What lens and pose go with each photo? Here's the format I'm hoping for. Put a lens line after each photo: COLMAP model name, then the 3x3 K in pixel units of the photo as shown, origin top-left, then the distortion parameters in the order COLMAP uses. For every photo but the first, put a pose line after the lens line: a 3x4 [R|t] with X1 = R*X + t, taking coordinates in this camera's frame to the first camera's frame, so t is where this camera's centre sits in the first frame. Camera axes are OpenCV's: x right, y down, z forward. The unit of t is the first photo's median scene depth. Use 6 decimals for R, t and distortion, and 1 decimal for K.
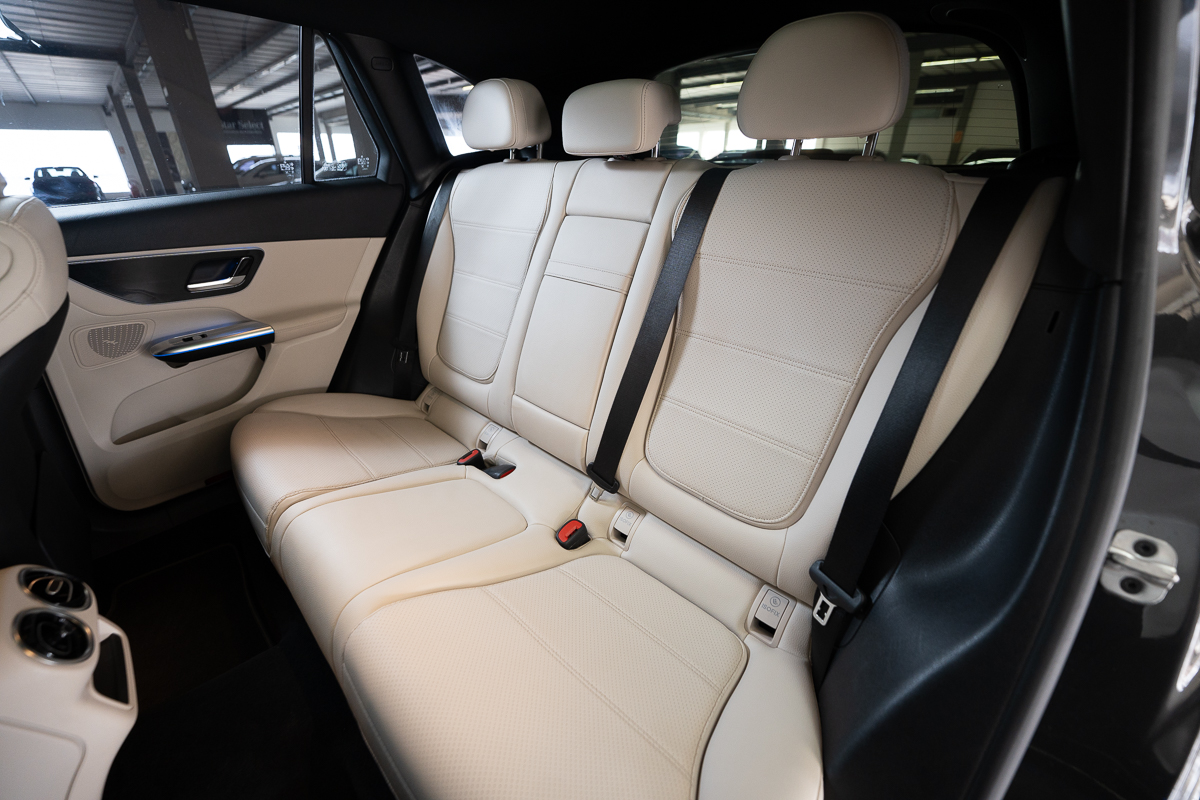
lens RADIAL K [[478.7, 0, 604.0], [0, 478.7, 408.1], [0, 0, 1]] dist [-0.029168, 0.000742]
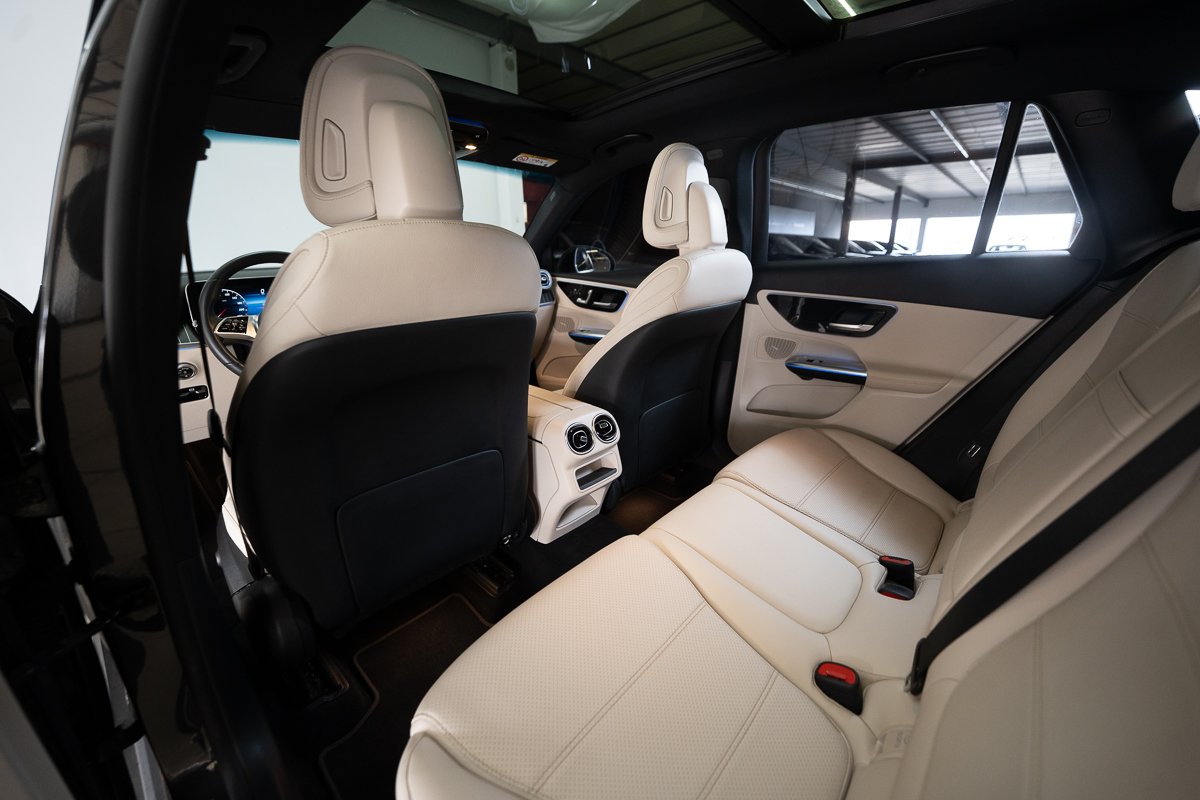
lens RADIAL K [[478.7, 0, 591.9], [0, 478.7, 399.9], [0, 0, 1]] dist [-0.029168, 0.000742]
pose [[0.030411, 0.291458, -0.956100, 0.380513], [-0.444317, 0.860782, 0.248269, -0.103122], [0.895353, 0.417261, 0.155677, 0.263644]]
